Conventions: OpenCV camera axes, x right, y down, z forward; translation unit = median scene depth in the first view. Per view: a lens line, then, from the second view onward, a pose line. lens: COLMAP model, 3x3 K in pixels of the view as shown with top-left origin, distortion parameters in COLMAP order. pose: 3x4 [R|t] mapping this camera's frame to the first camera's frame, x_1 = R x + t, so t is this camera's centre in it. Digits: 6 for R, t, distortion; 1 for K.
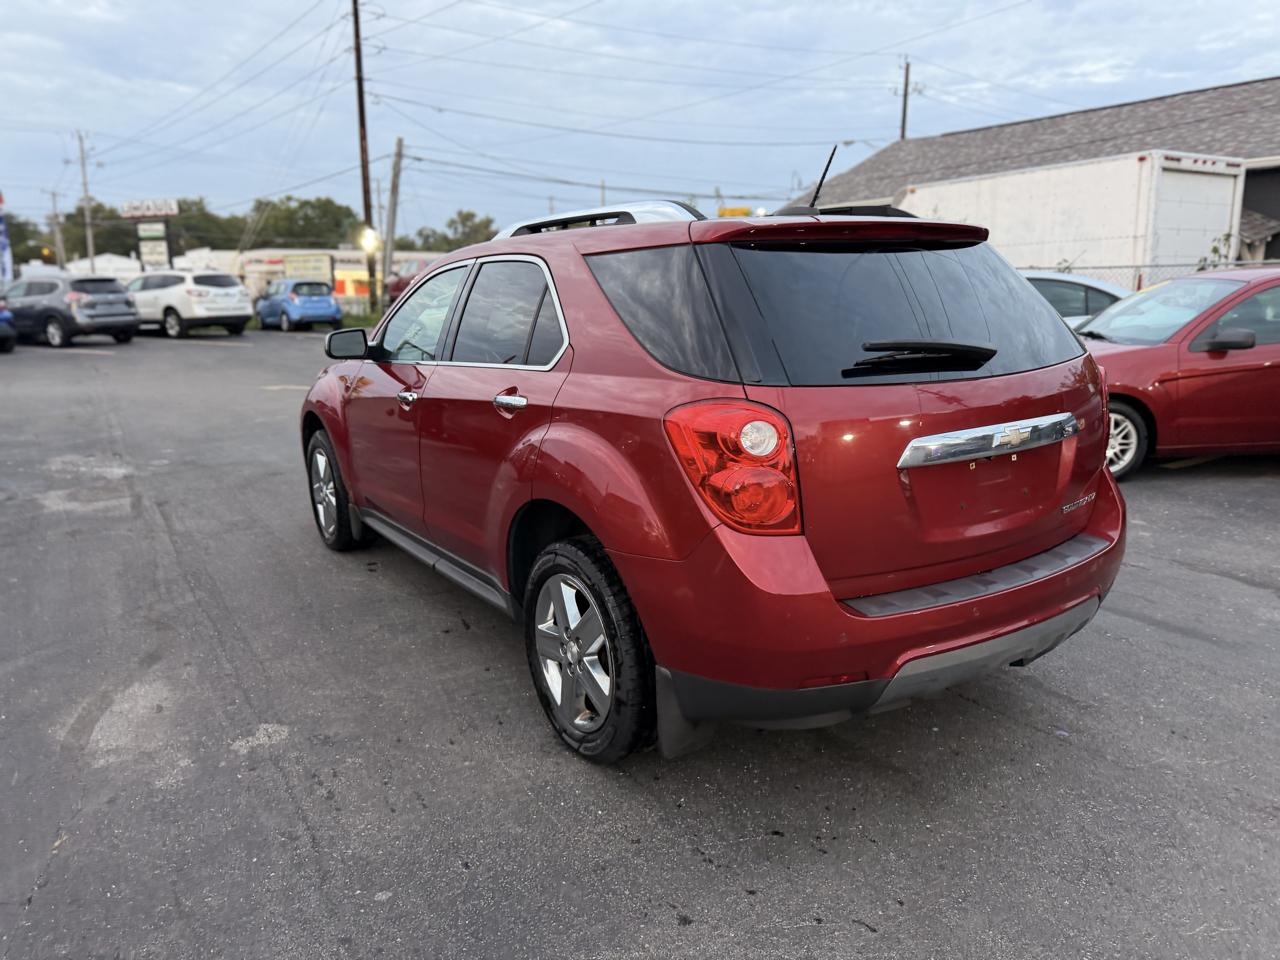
lens RADIAL K [[908.3, 0, 642.9], [0, 908.3, 480.5], [0, 0, 1]] dist [0.016998, -0.021318]
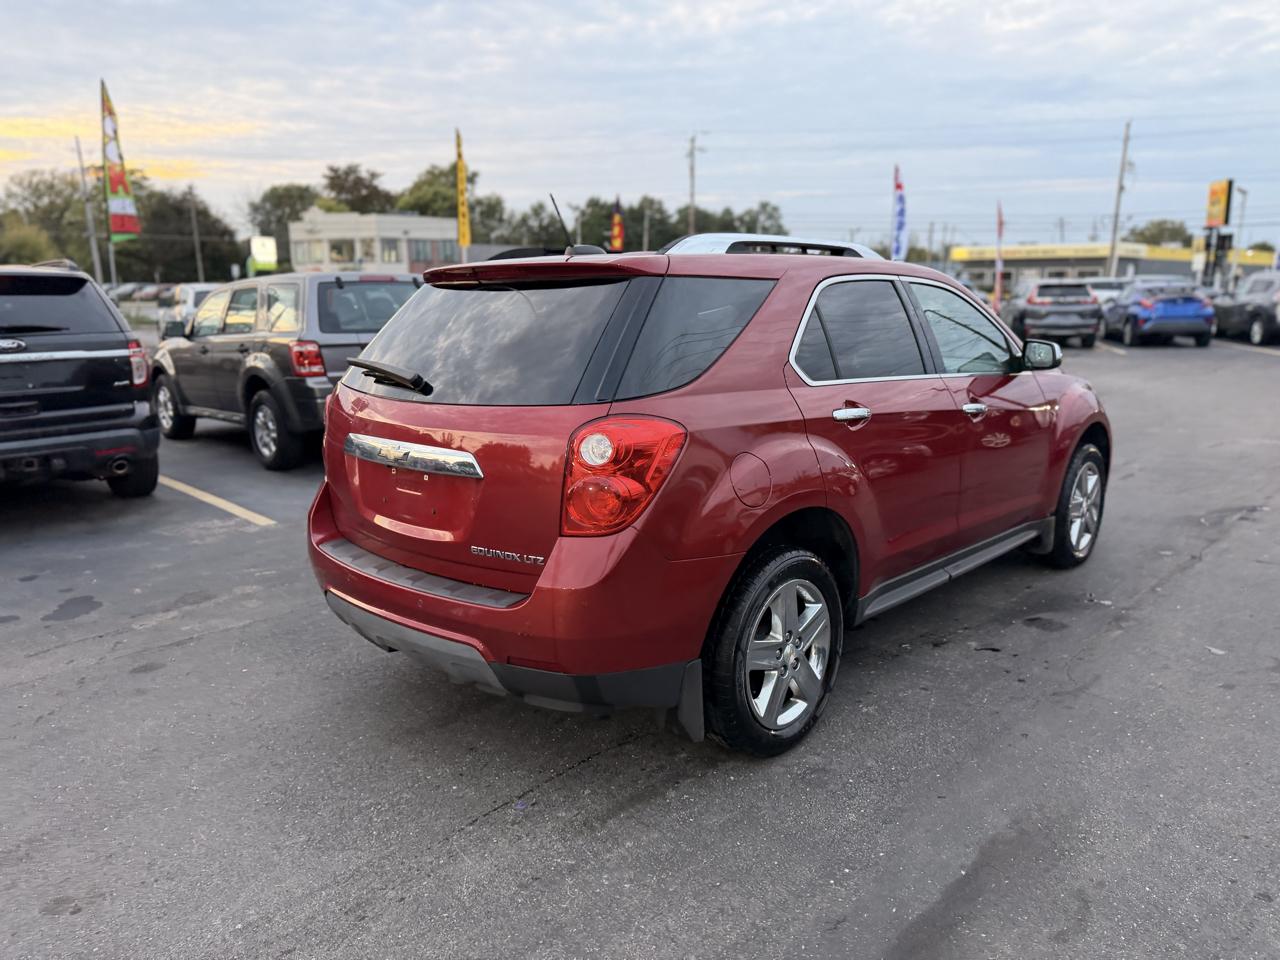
lens RADIAL K [[908.3, 0, 645.9], [0, 908.3, 475.9], [0, 0, 1]] dist [0.016998, -0.021318]
pose [[0.238897, 0.202765, -0.949639, 0.239713], [-0.199903, 0.967278, 0.156243, -0.039971], [0.950246, 0.152510, 0.271613, 0.150607]]
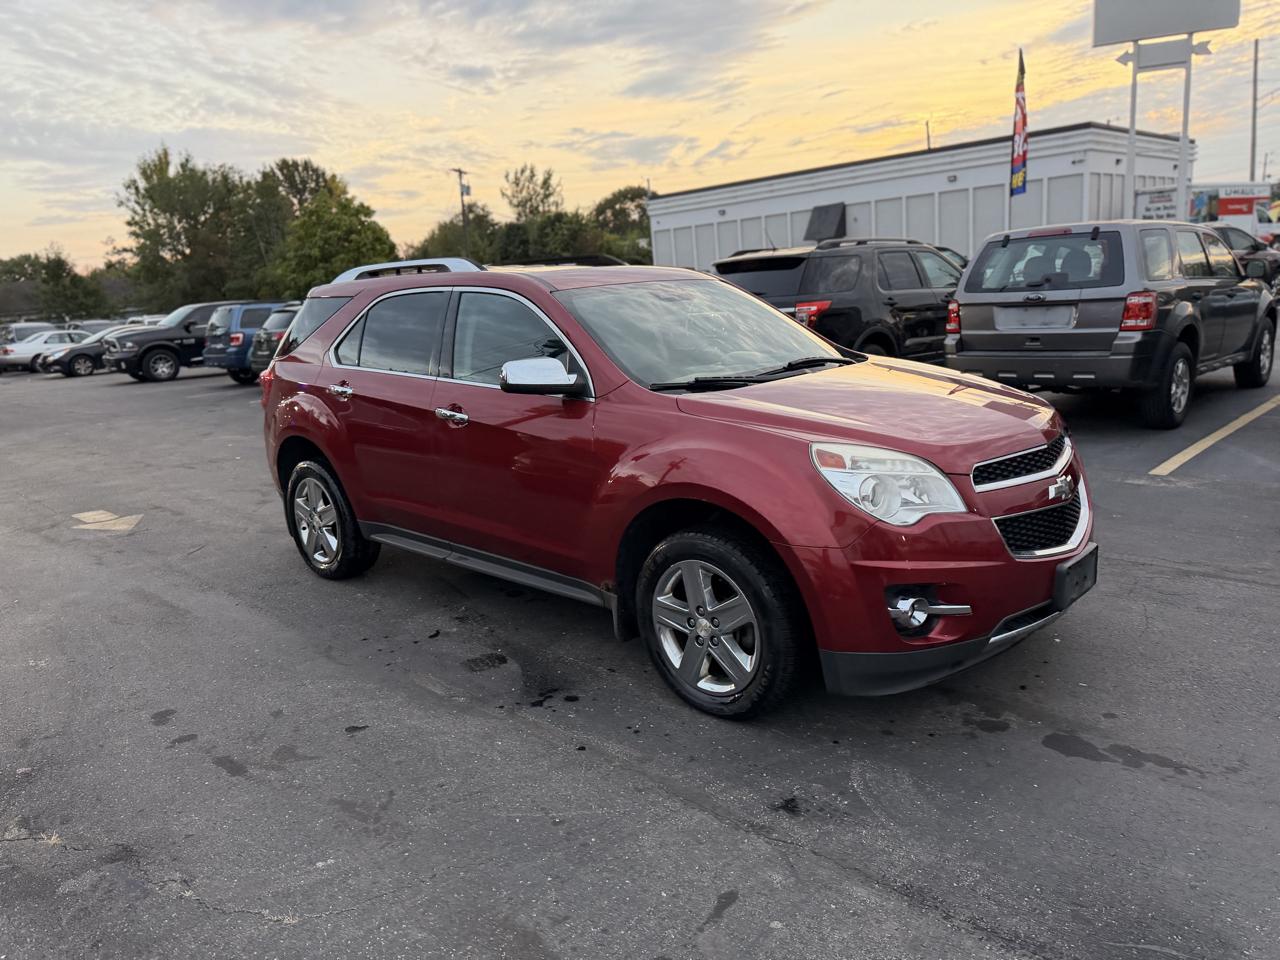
lens RADIAL K [[908.3, 0, 642.9], [0, 908.3, 488.6], [0, 0, 1]] dist [0.016998, -0.021318]
pose [[-0.969881, 0.134656, -0.202975, 0.029669], [0.036906, 0.904918, 0.423983, -0.123272], [0.240767, 0.403722, -0.882632, 0.539937]]
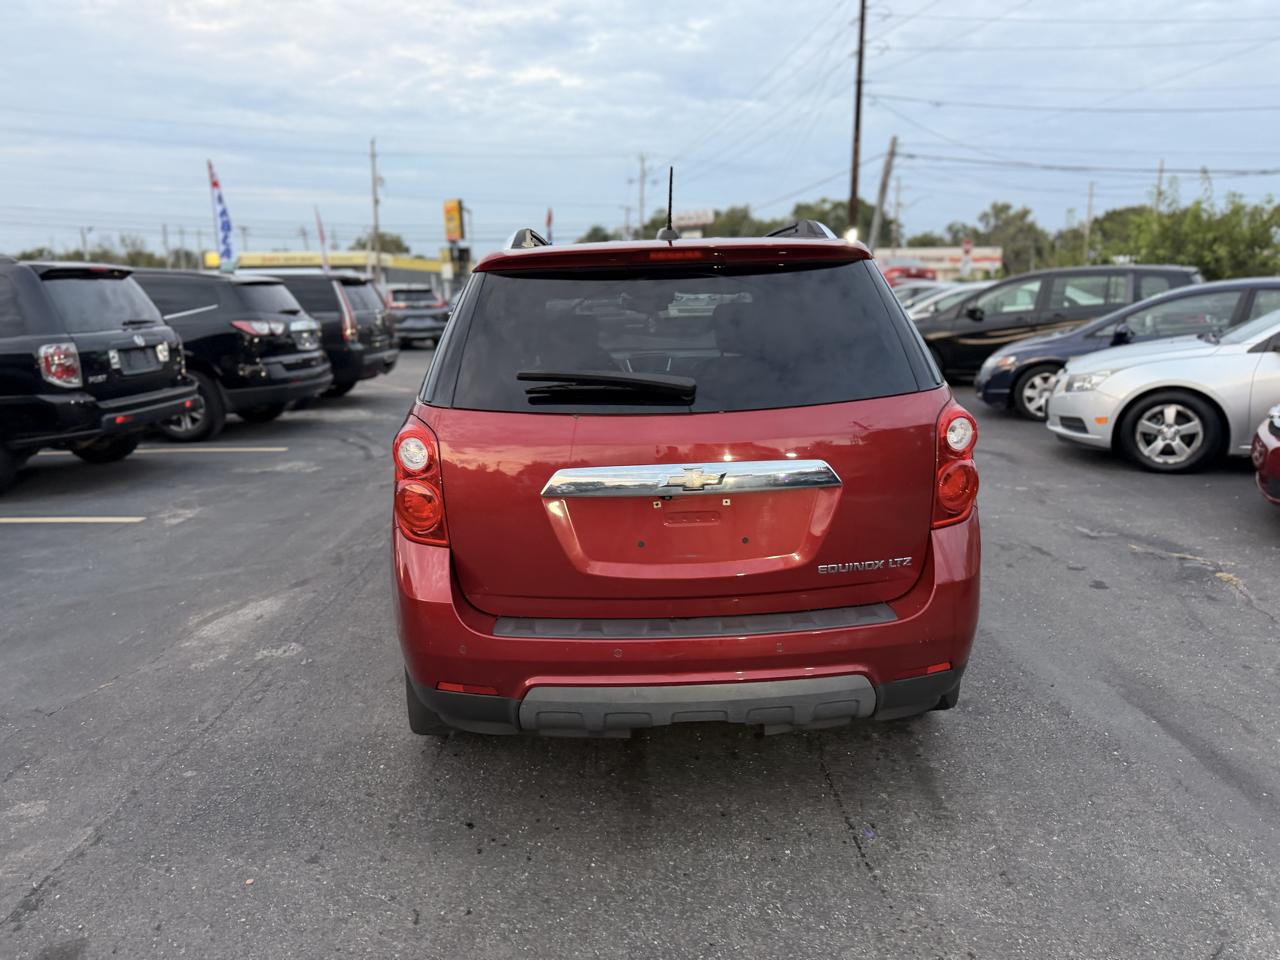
lens RADIAL K [[908.3, 0, 644.4], [0, 908.3, 482.8], [0, 0, 1]] dist [0.016998, -0.021318]
pose [[0.851419, 0.106526, -0.513554, 0.126399], [-0.103667, 0.994020, 0.034319, -0.010620], [0.514139, 0.024019, 0.857371, 0.027454]]
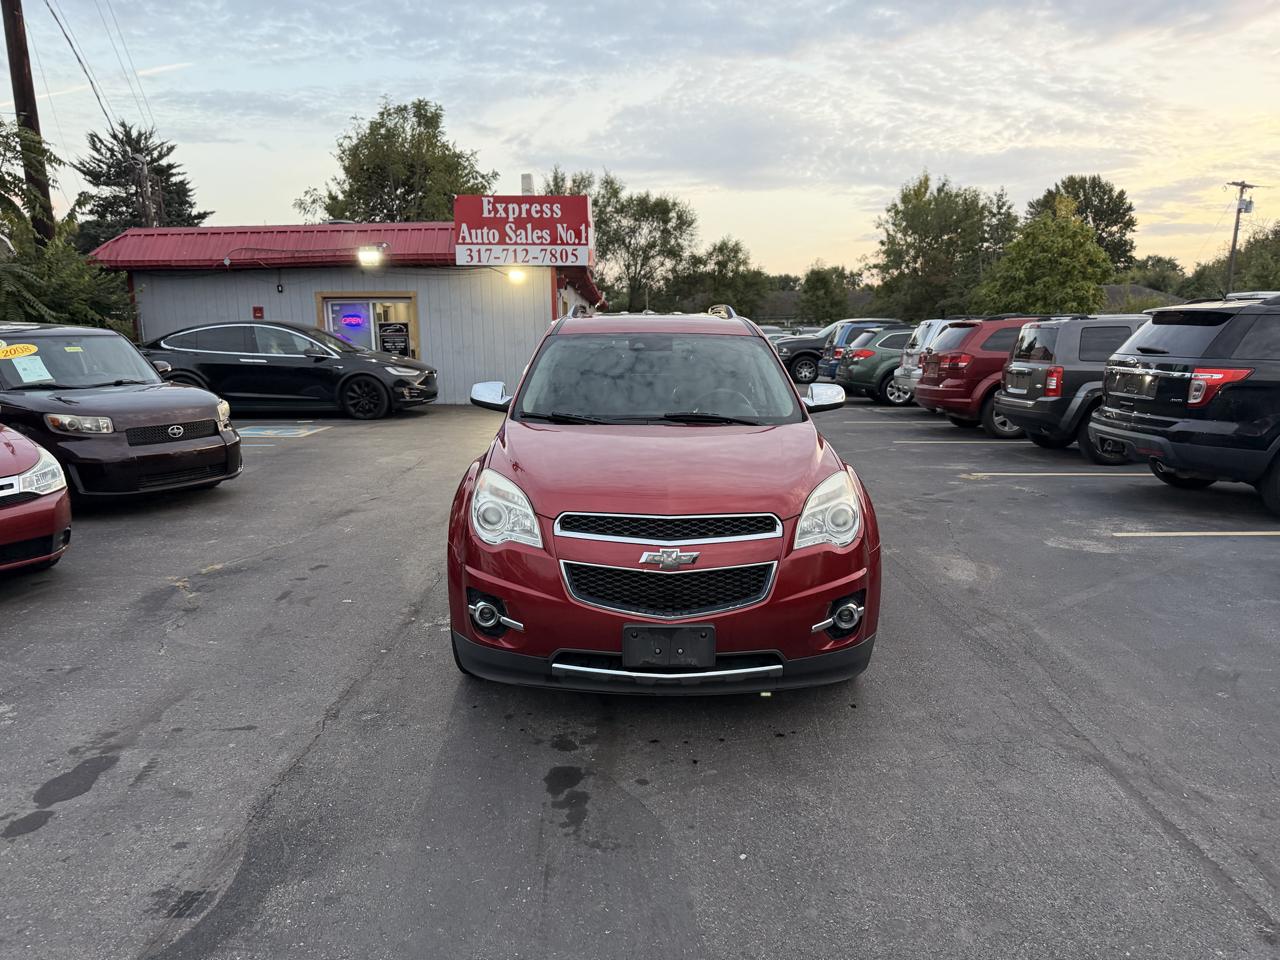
lens RADIAL K [[908.3, 0, 638.1], [0, 908.3, 486.5], [0, 0, 1]] dist [0.016998, -0.021318]
pose [[-0.840164, -0.077545, 0.536760, -0.198186], [0.130260, 0.931900, 0.338519, -0.122307], [-0.526457, 0.354330, -0.772848, 0.544331]]
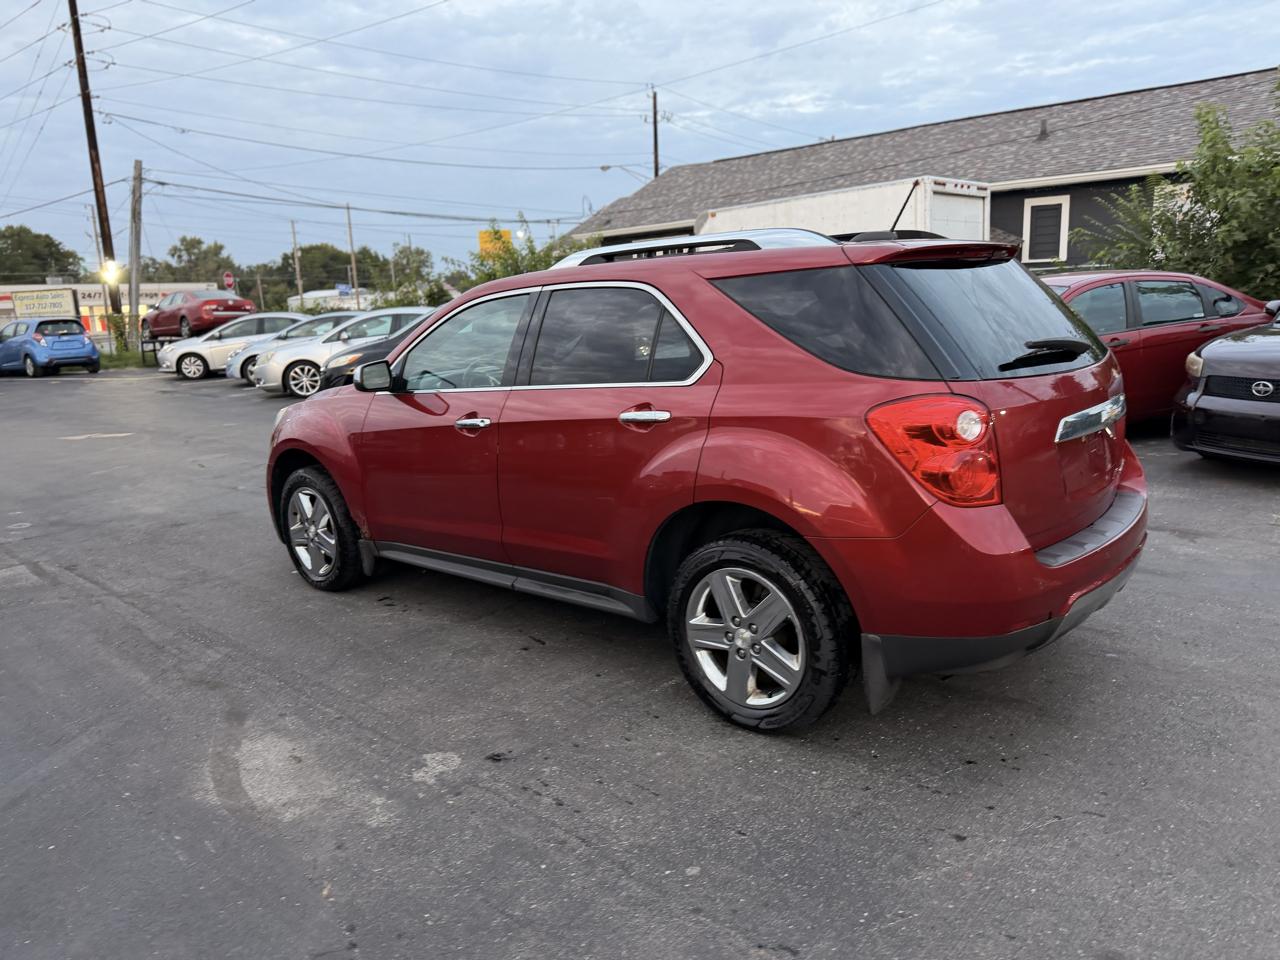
lens RADIAL K [[908.3, 0, 641.8], [0, 908.3, 479.4], [0, 0, 1]] dist [0.016998, -0.021318]
pose [[0.964562, -0.083292, 0.250364, -0.080316], [0.089159, 0.995943, -0.012162, 0.000001], [-0.248335, 0.034054, 0.968075, -0.006960]]
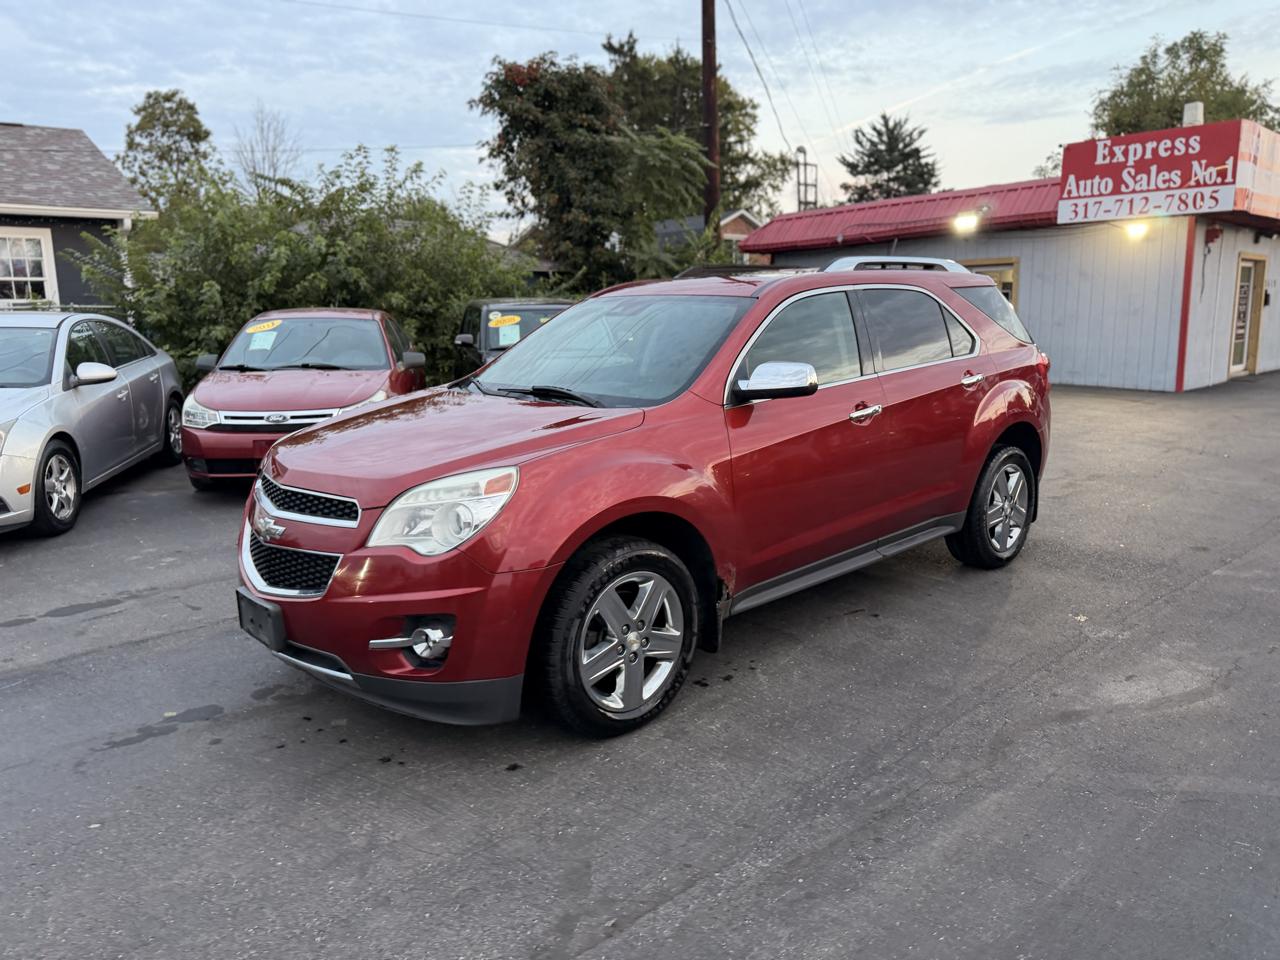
lens RADIAL K [[908.3, 0, 644.6], [0, 908.3, 469.8], [0, 0, 1]] dist [0.016998, -0.021318]
pose [[-0.172671, -0.155367, 0.972649, -0.298758], [0.227234, 0.954561, 0.192818, -0.069234], [-0.958410, 0.254313, -0.129521, 0.334757]]
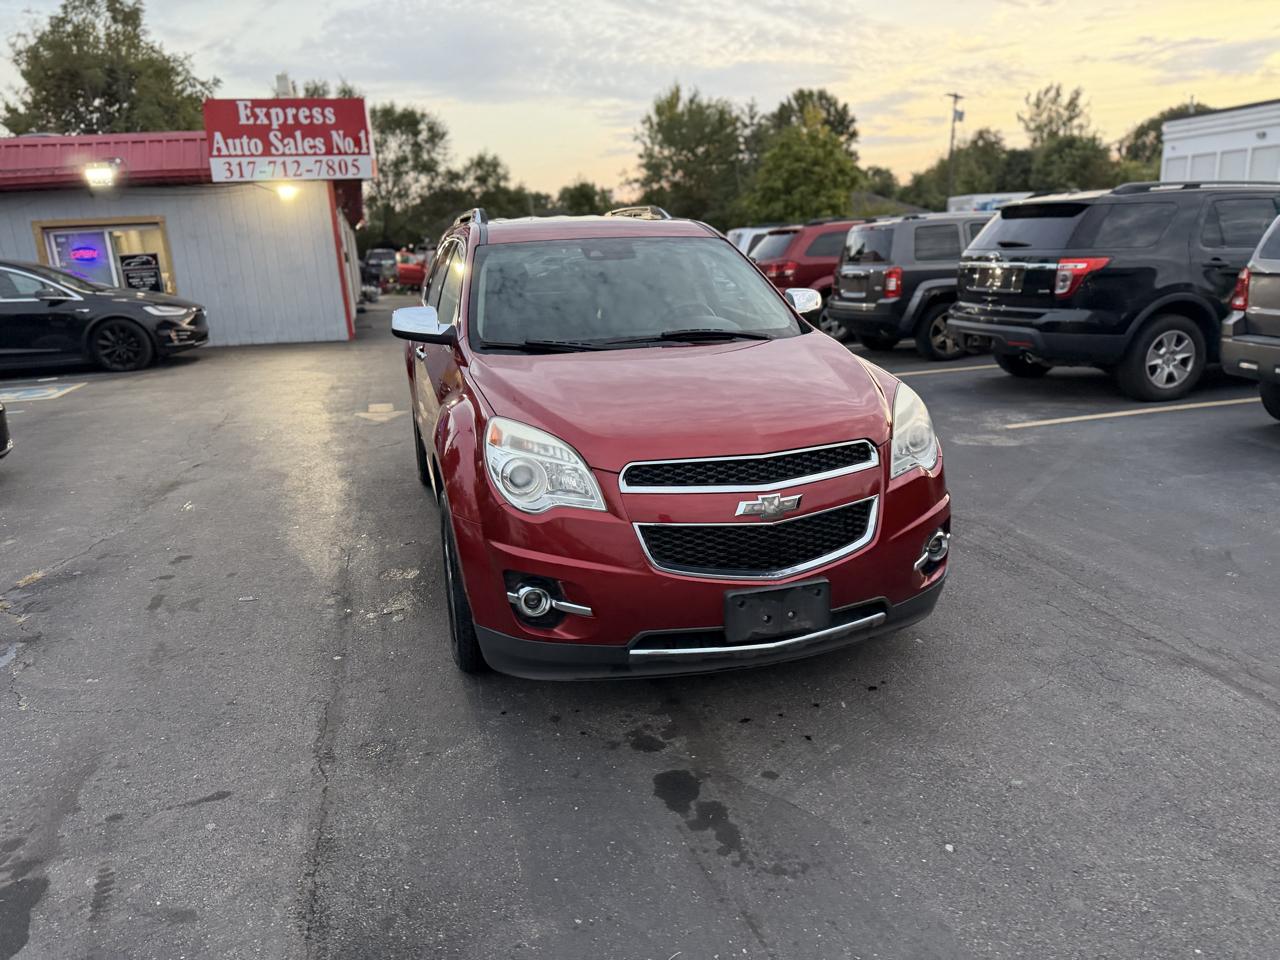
lens RADIAL K [[908.3, 0, 644.6], [0, 908.3, 485.1], [0, 0, 1]] dist [0.016998, -0.021318]
pose [[-0.954207, -0.022370, 0.298309, -0.124172], [0.118236, 0.887801, 0.444781, -0.118076], [-0.274789, 0.459684, -0.844501, 0.535160]]
